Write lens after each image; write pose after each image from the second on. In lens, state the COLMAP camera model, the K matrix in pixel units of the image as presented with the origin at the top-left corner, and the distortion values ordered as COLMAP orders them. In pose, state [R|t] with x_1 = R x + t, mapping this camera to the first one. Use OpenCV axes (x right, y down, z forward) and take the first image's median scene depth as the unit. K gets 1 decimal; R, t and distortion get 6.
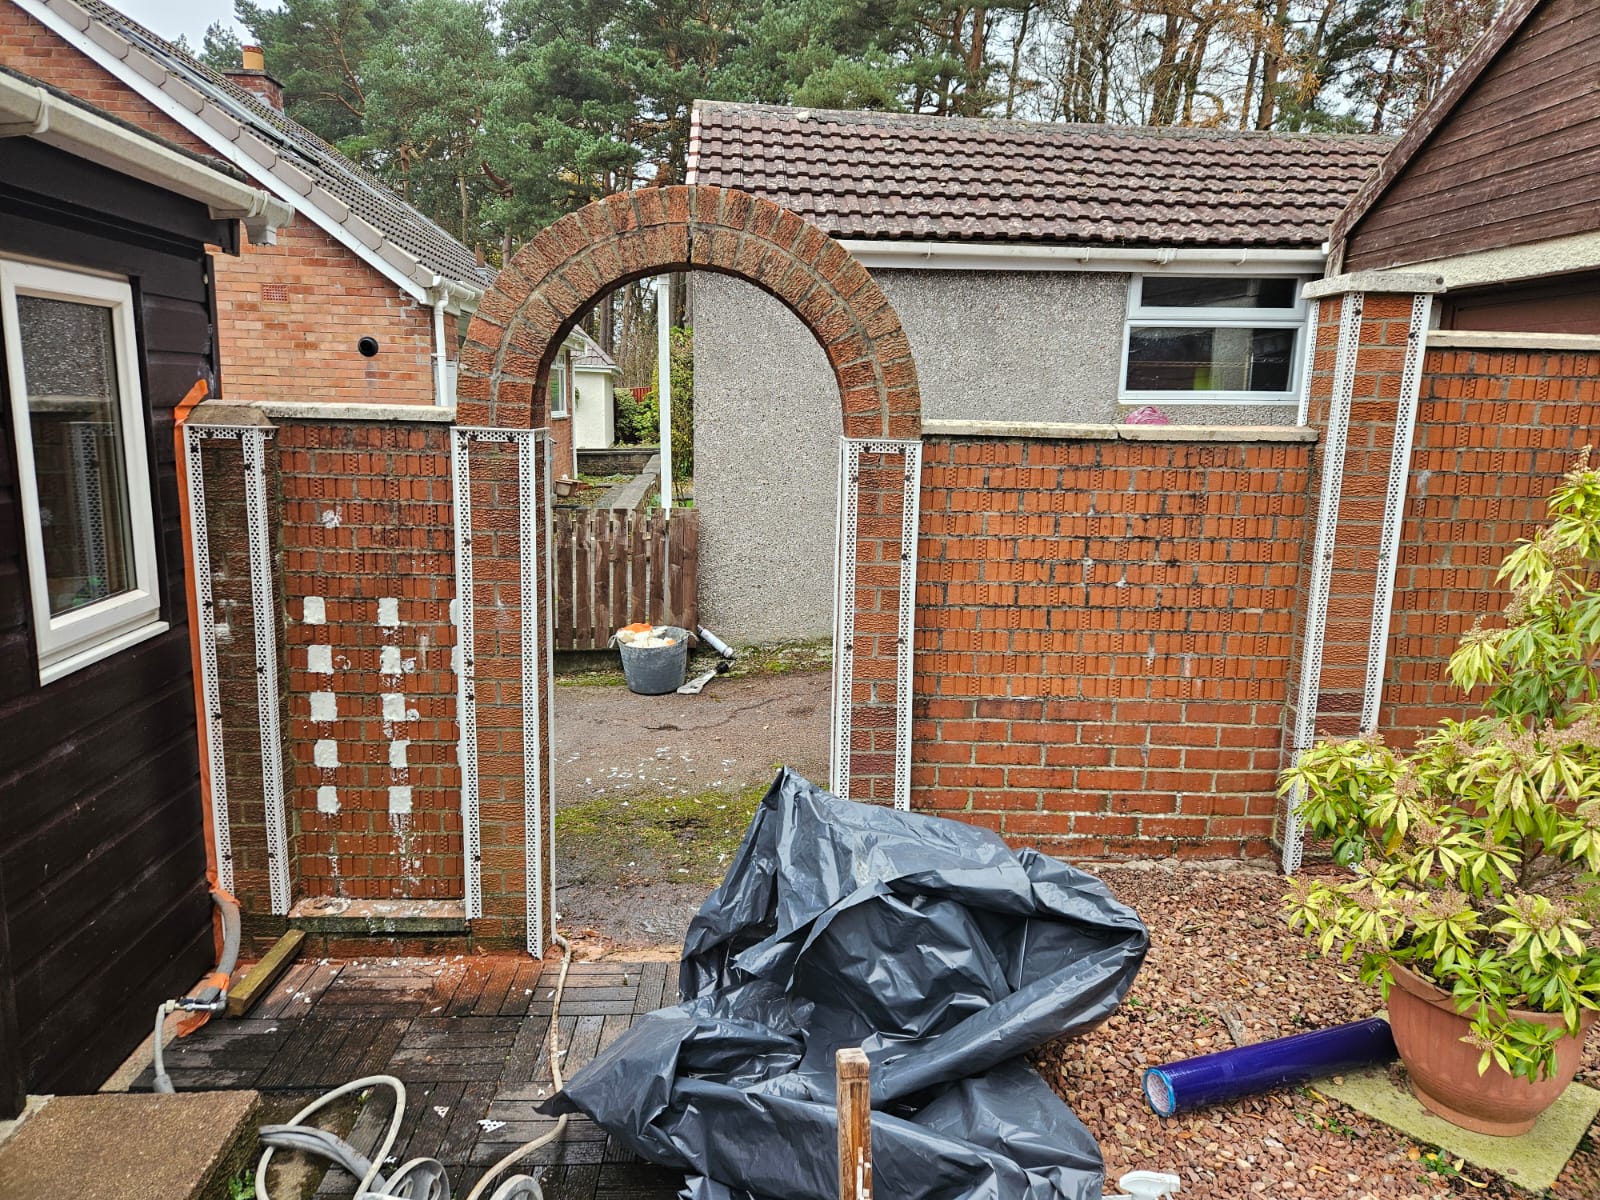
lens RADIAL K [[1089.2, 0, 805.2], [0, 1089.2, 626.1], [0, 0, 1]] dist [0.038033, -0.023309]
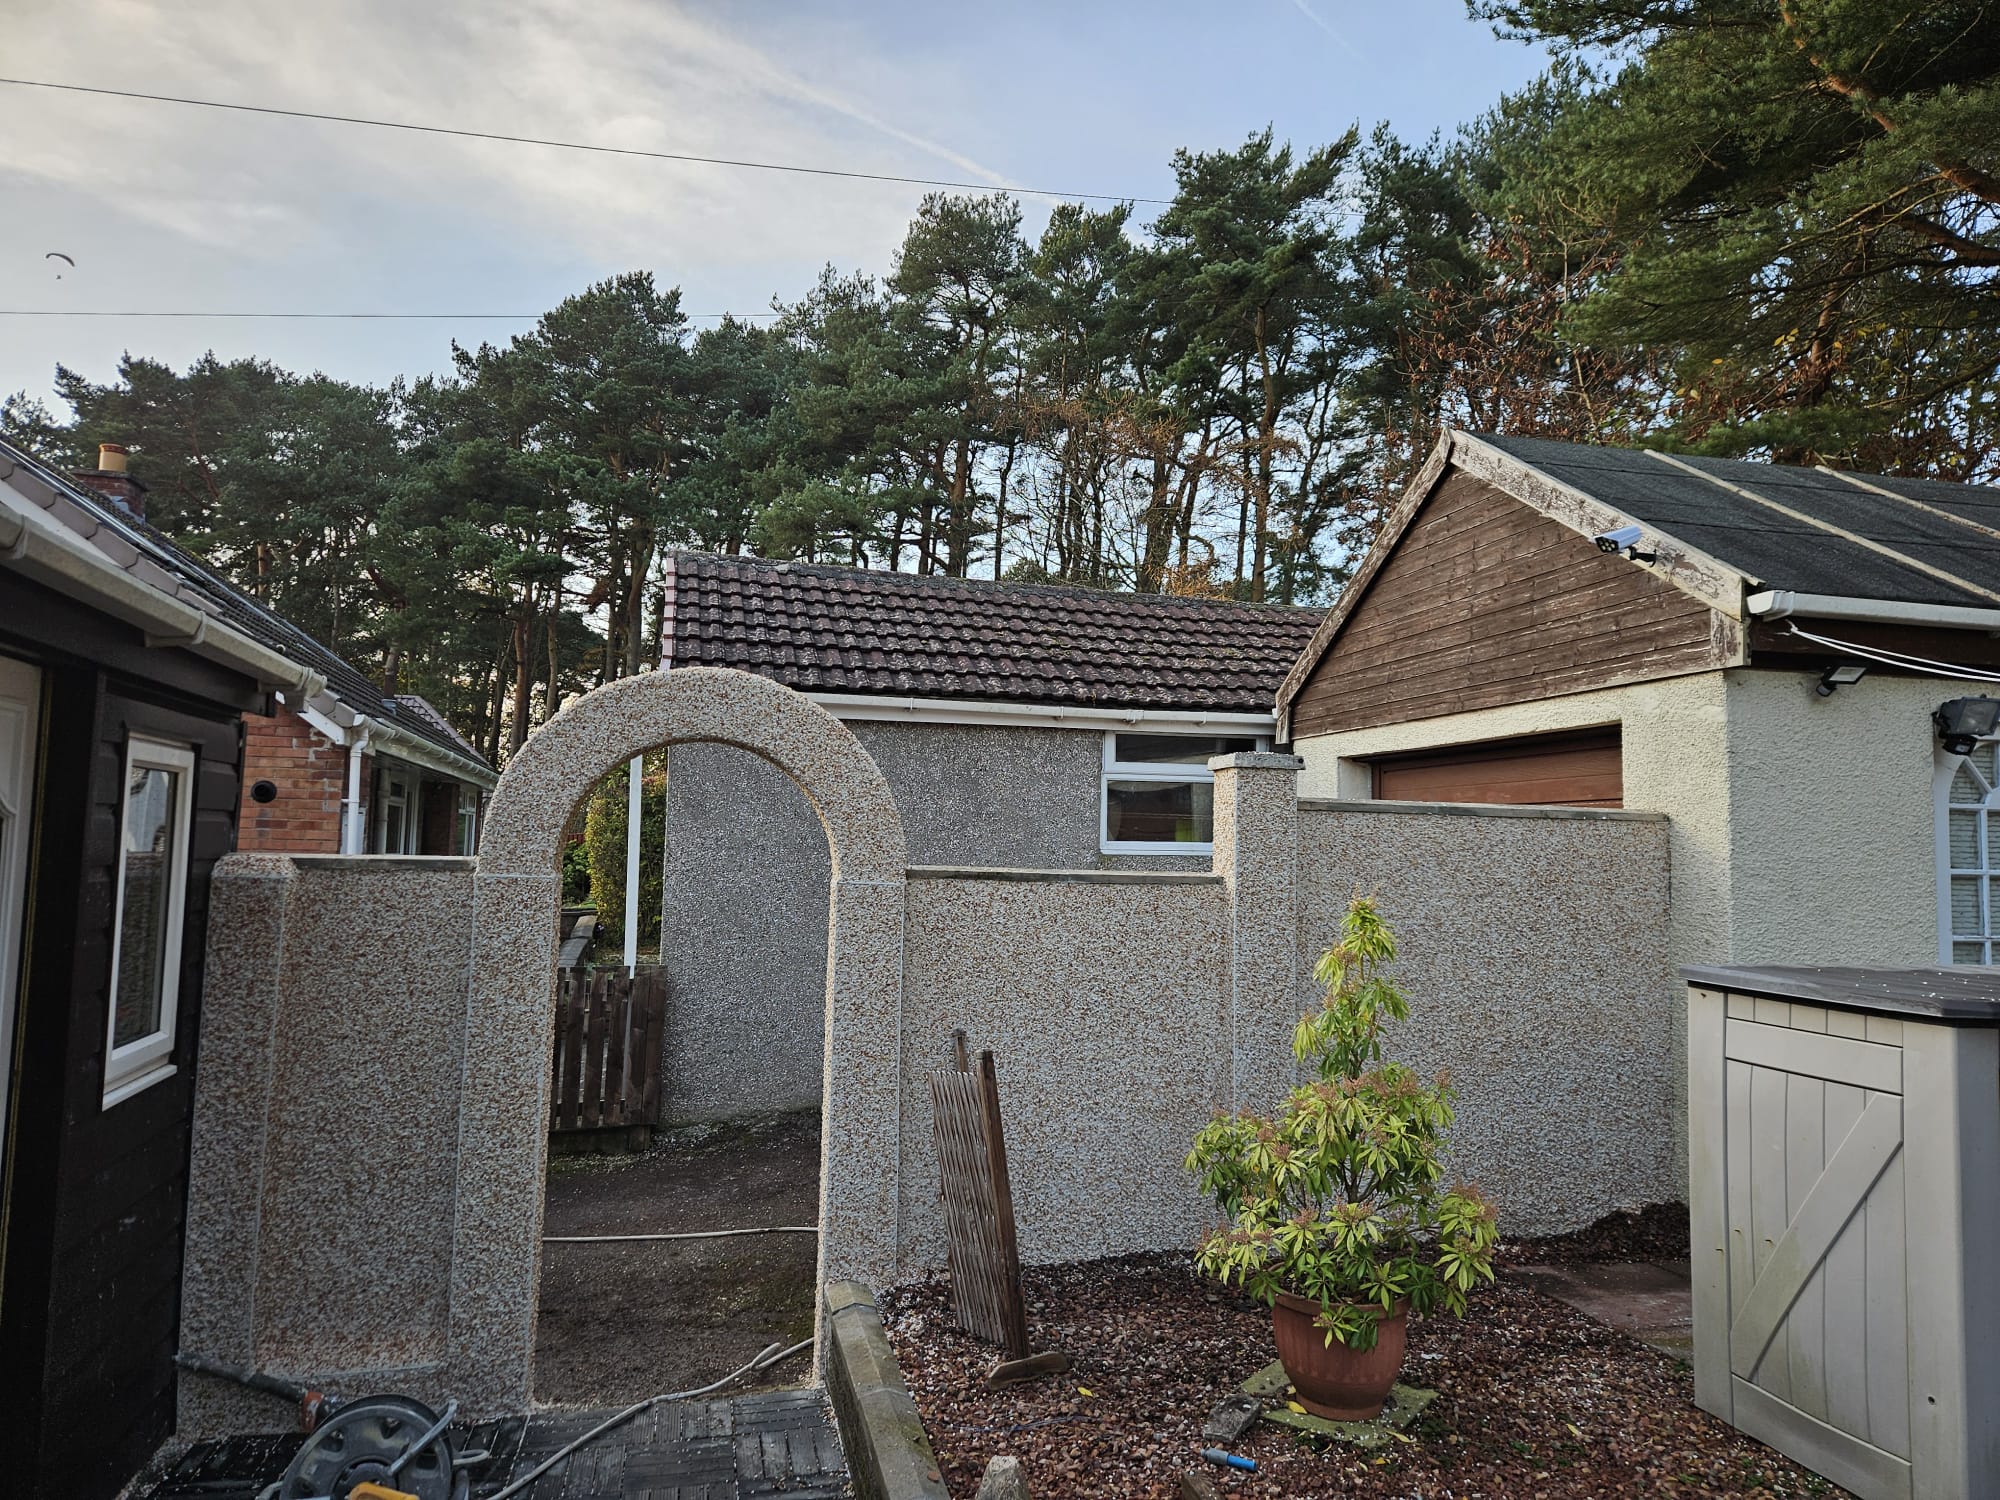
lens RADIAL K [[1361.5, 0, 994.8], [0, 1361.5, 748.0], [0, 0, 1]] dist [0.038033, -0.023309]
pose [[0.986216, 0.010901, 0.165103, -0.016268], [0.034879, 0.961710, -0.271841, 0.035901], [-0.161744, 0.273852, 0.948074, -0.174227]]
